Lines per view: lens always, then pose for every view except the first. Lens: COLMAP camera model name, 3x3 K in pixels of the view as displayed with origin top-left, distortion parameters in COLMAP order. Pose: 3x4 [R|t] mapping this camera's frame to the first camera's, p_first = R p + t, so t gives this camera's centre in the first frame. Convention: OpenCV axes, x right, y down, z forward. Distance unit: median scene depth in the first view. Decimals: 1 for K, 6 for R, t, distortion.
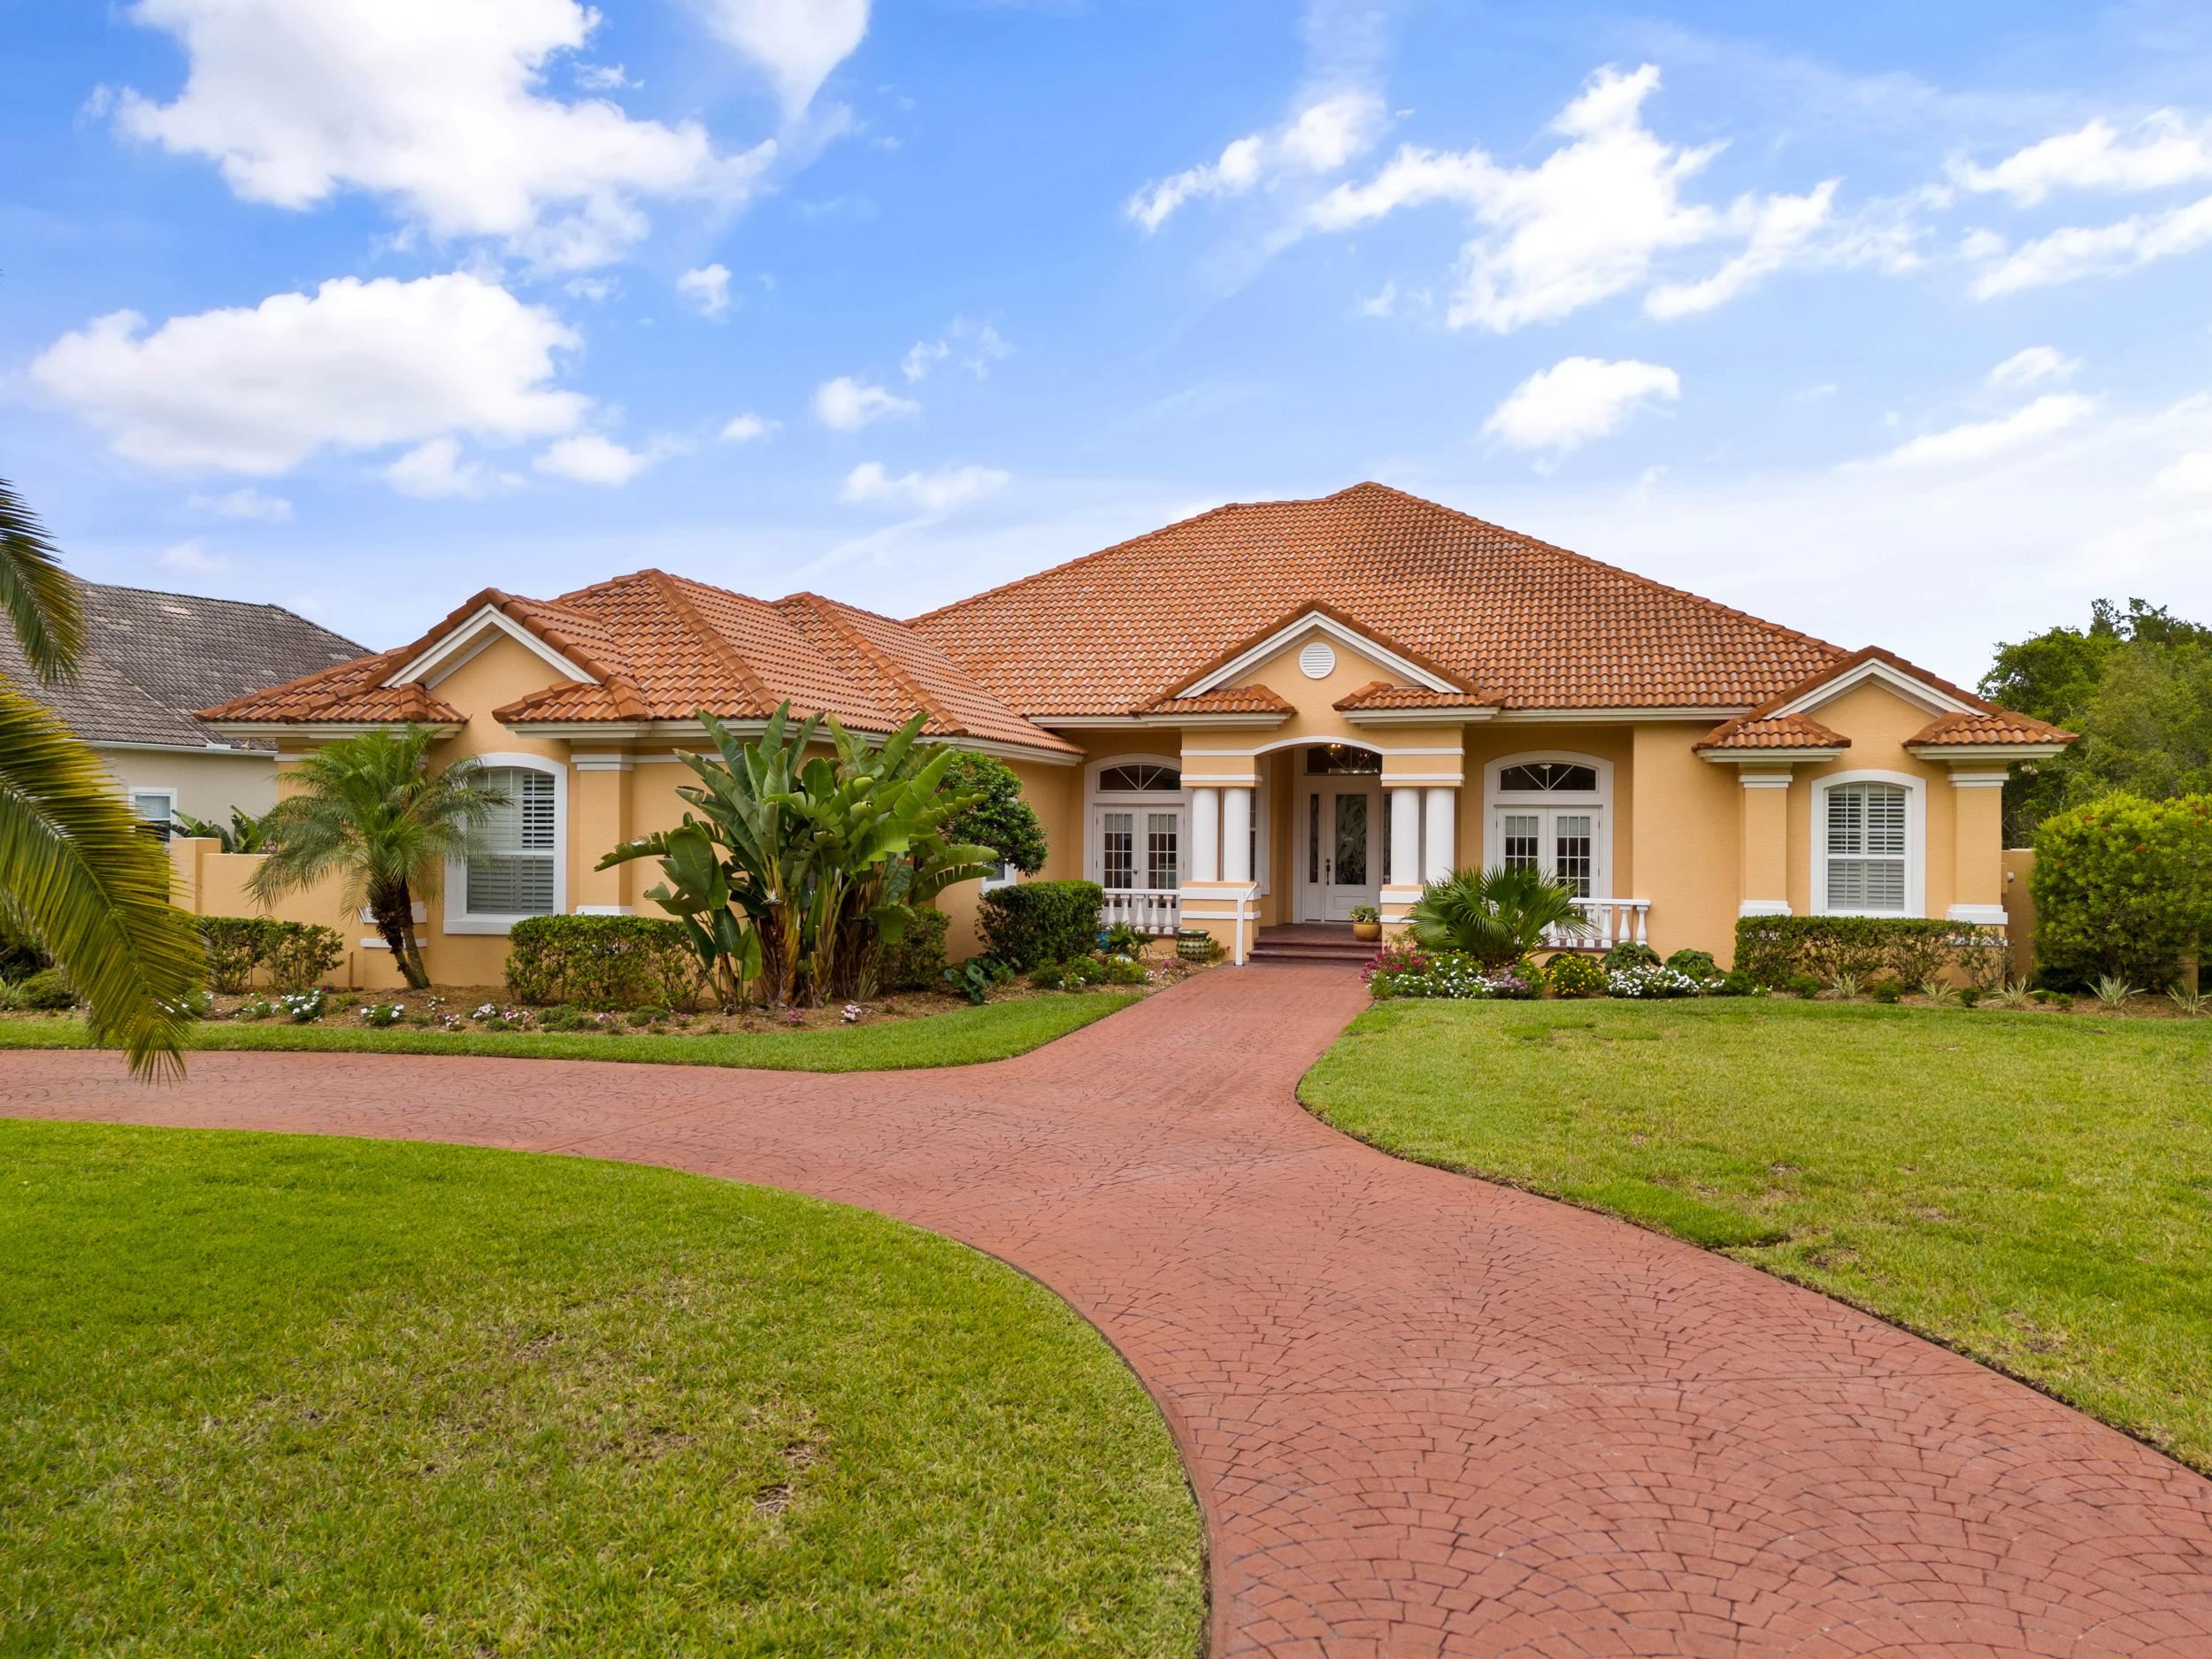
lens RADIAL K [[1672.8, 0, 1106.0], [0, 1672.8, 829.5], [0, 0, 1]] dist [0.084463, -0.092162]
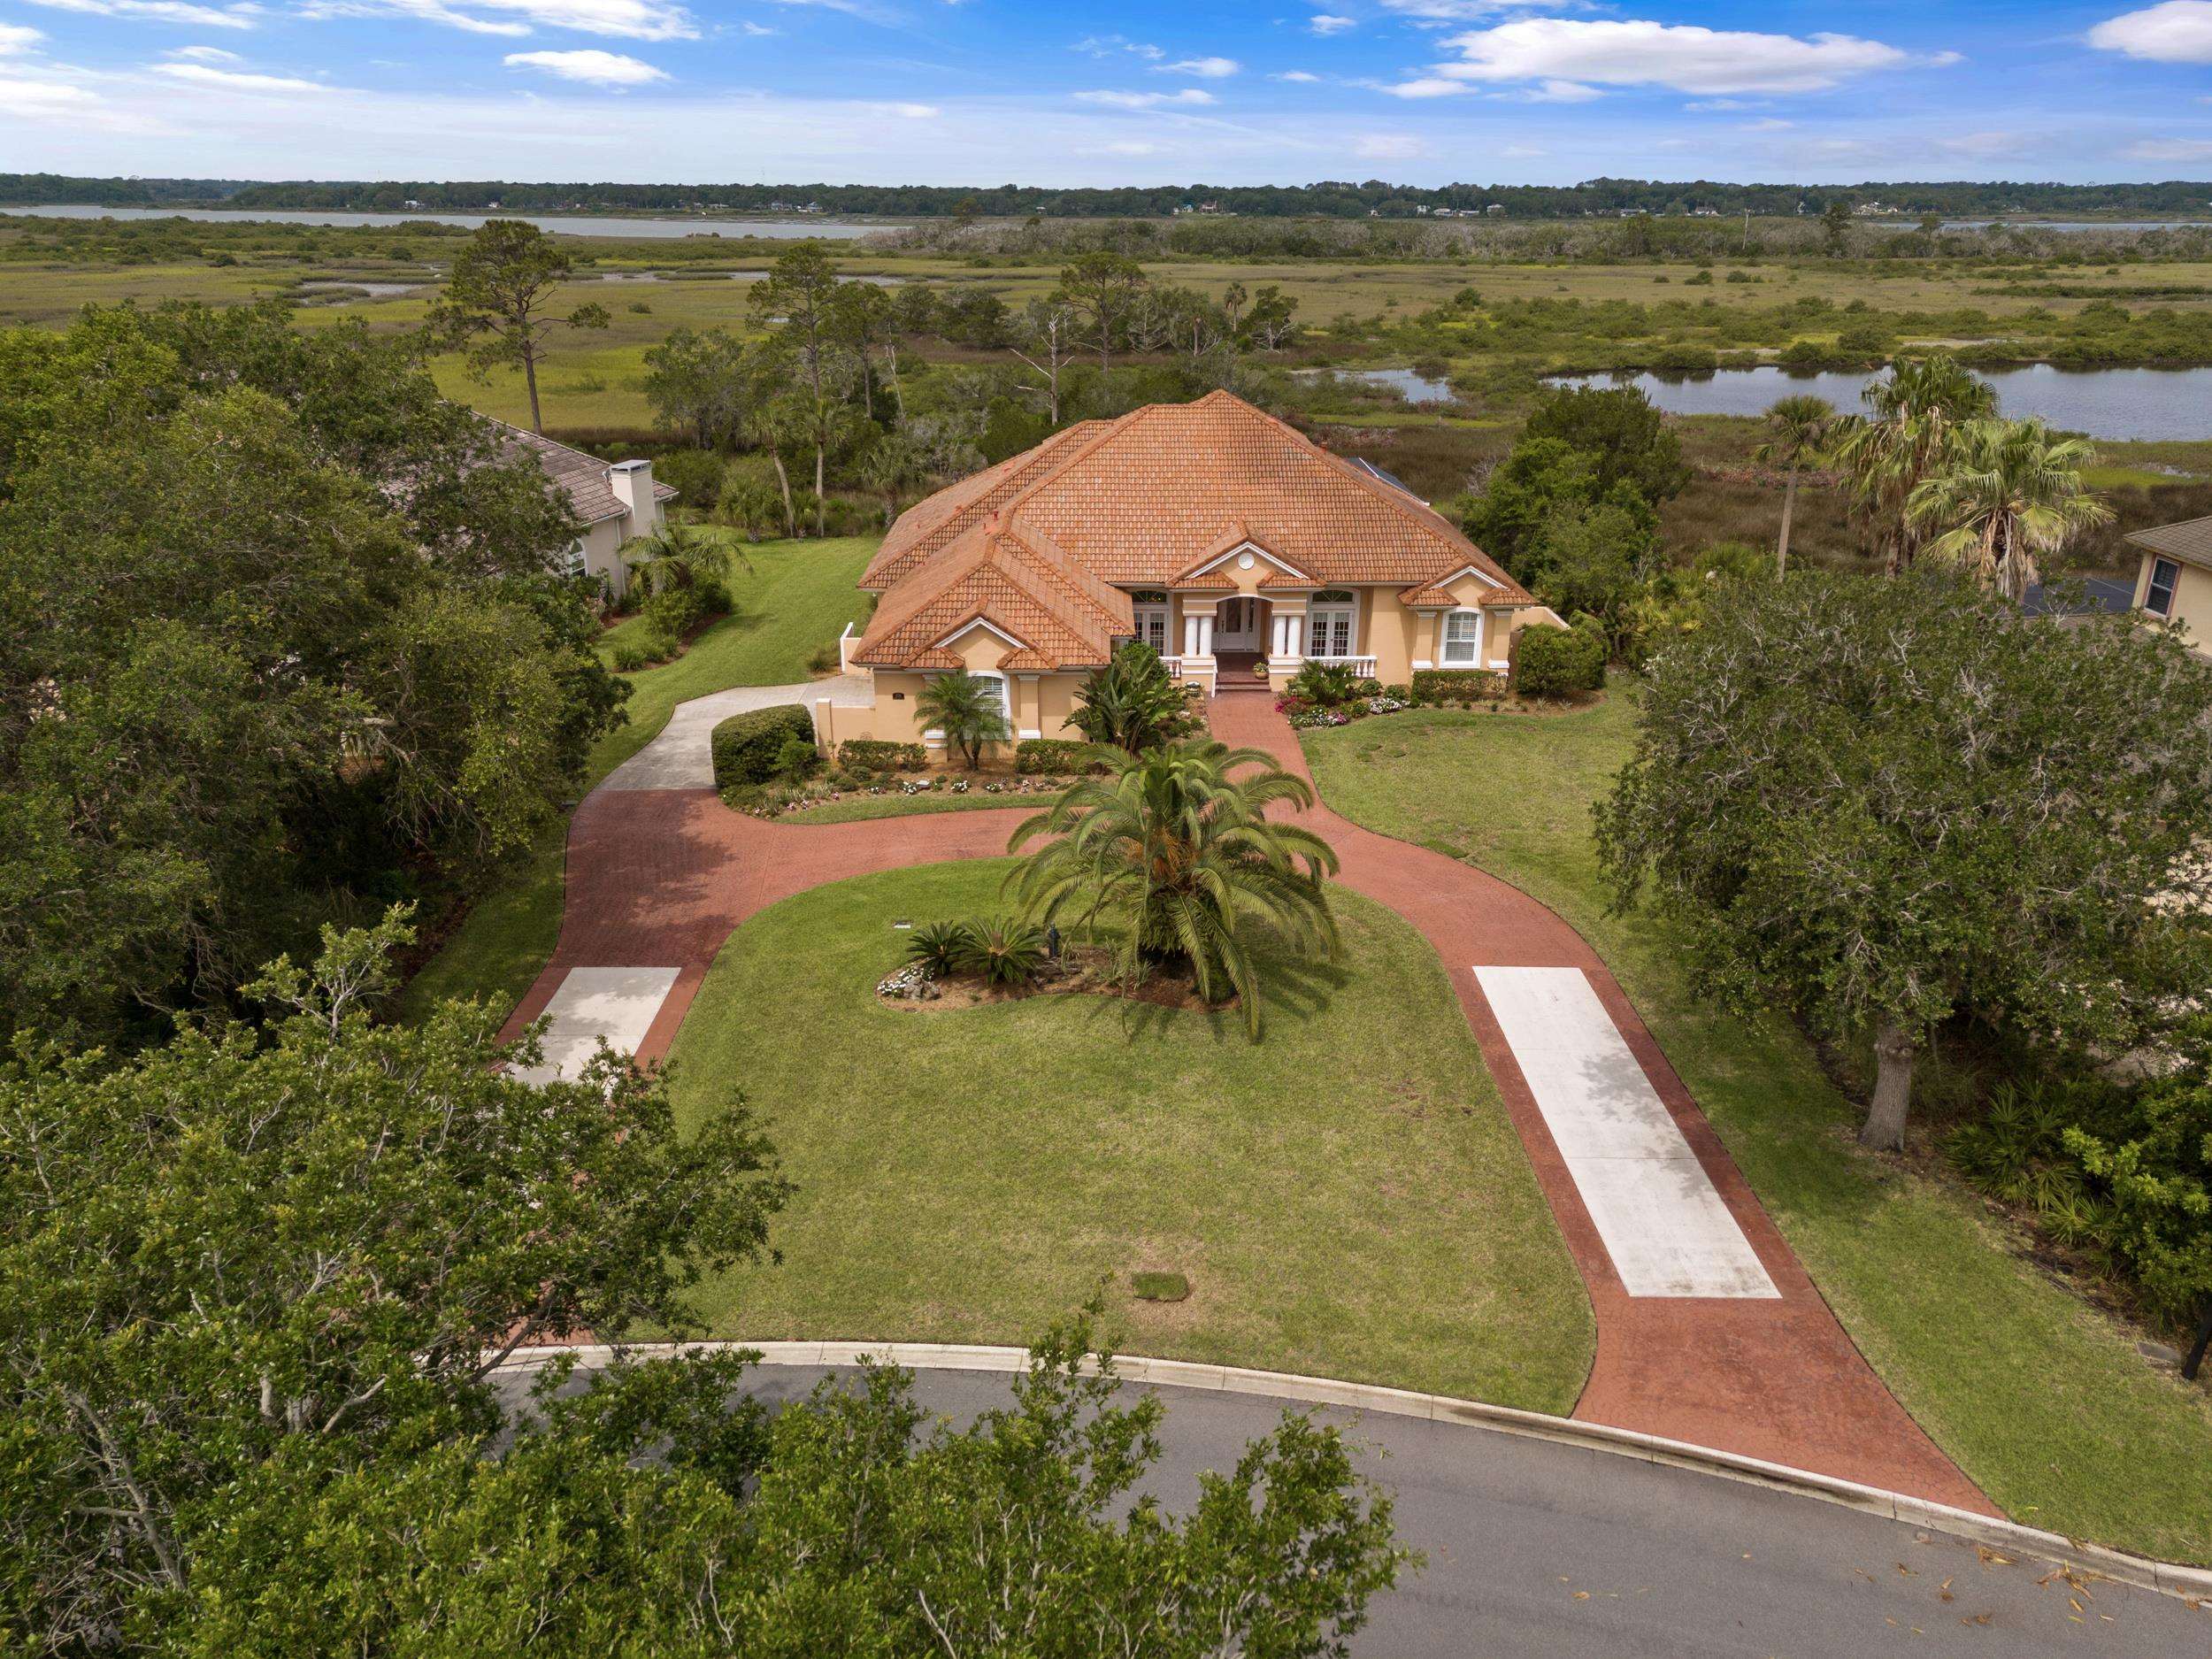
lens RADIAL K [[1672.8, 0, 1106.0], [0, 1672.8, 829.5], [0, 0, 1]] dist [0.084463, -0.092162]
pose [[0.958467, -0.098714, 0.267576, -0.719963], [-0.005654, 0.931431, 0.363875, -0.607671], [-0.285148, -0.350275, 0.892187, -1.121322]]
